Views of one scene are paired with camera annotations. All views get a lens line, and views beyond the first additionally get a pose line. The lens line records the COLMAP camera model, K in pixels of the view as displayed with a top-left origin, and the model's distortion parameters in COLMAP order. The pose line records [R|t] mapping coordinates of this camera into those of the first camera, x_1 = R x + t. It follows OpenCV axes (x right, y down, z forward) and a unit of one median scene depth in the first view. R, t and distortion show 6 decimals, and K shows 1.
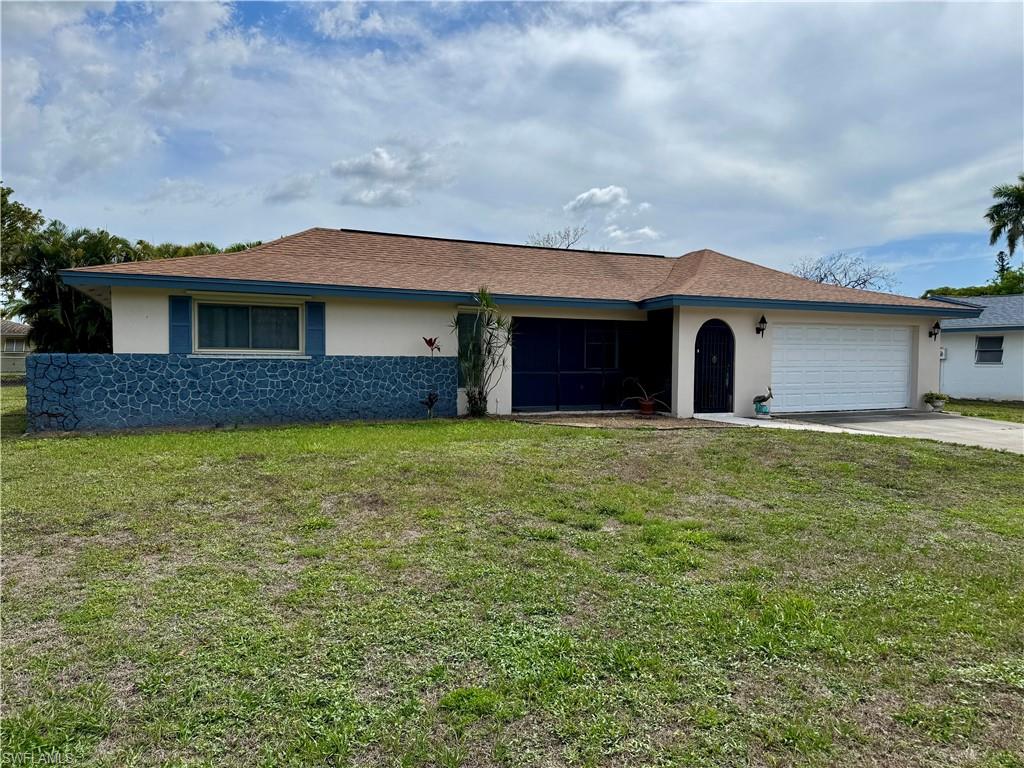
lens RADIAL K [[740.2, 0, 515.4], [0, 740.2, 386.5], [0, 0, 1]] dist [0.037525, -0.011877]
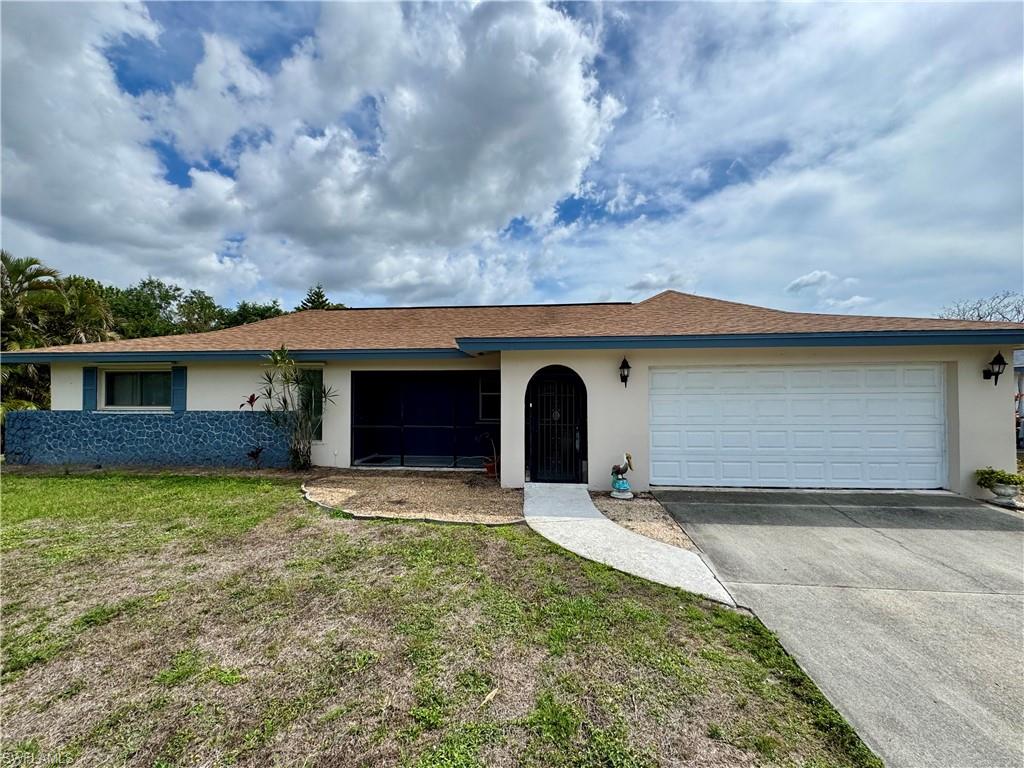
lens RADIAL K [[410.6, 0, 511.5], [0, 410.6, 388.9], [0, 0, 1]] dist [-0.000834, -0.000403]
pose [[0.863192, -0.012887, -0.504711, 0.442265], [-0.009478, 0.999084, -0.041721, -0.045623], [0.504786, 0.040797, 0.862280, 0.583318]]
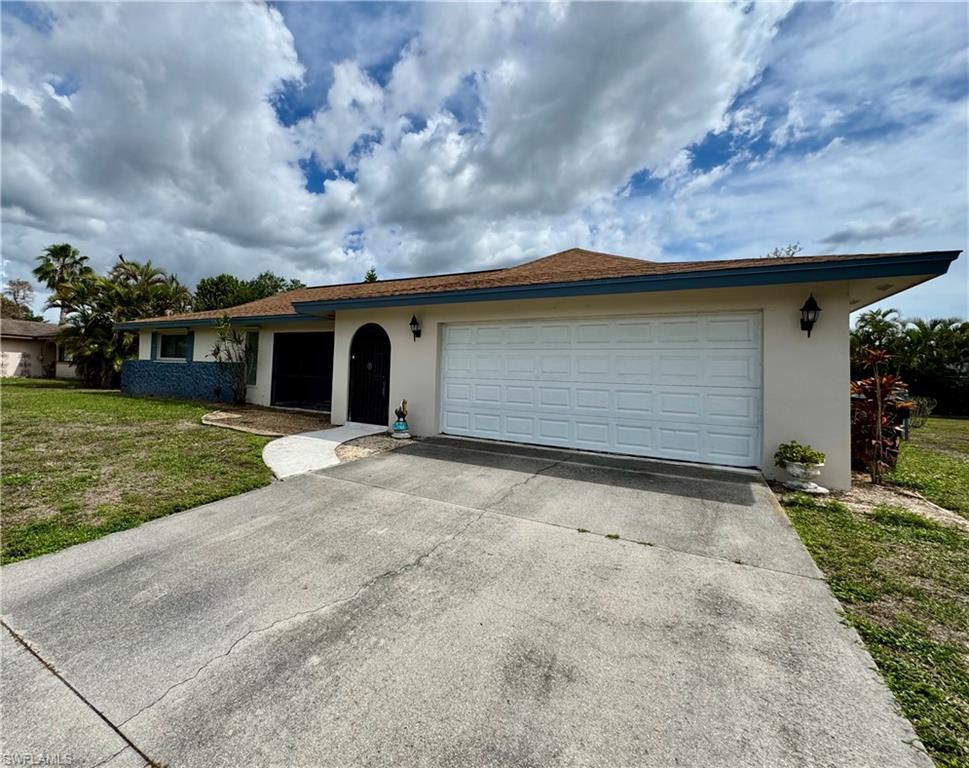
lens RADIAL K [[444.7, 0, 419.1], [0, 444.7, 359.8], [0, 0, 1]] dist [-0.004247, 0.000347]
pose [[0.547714, -0.011478, -0.836587, 0.756840], [-0.060773, 0.996719, -0.053463, -0.018312], [0.834455, 0.080124, 0.545219, 0.731996]]
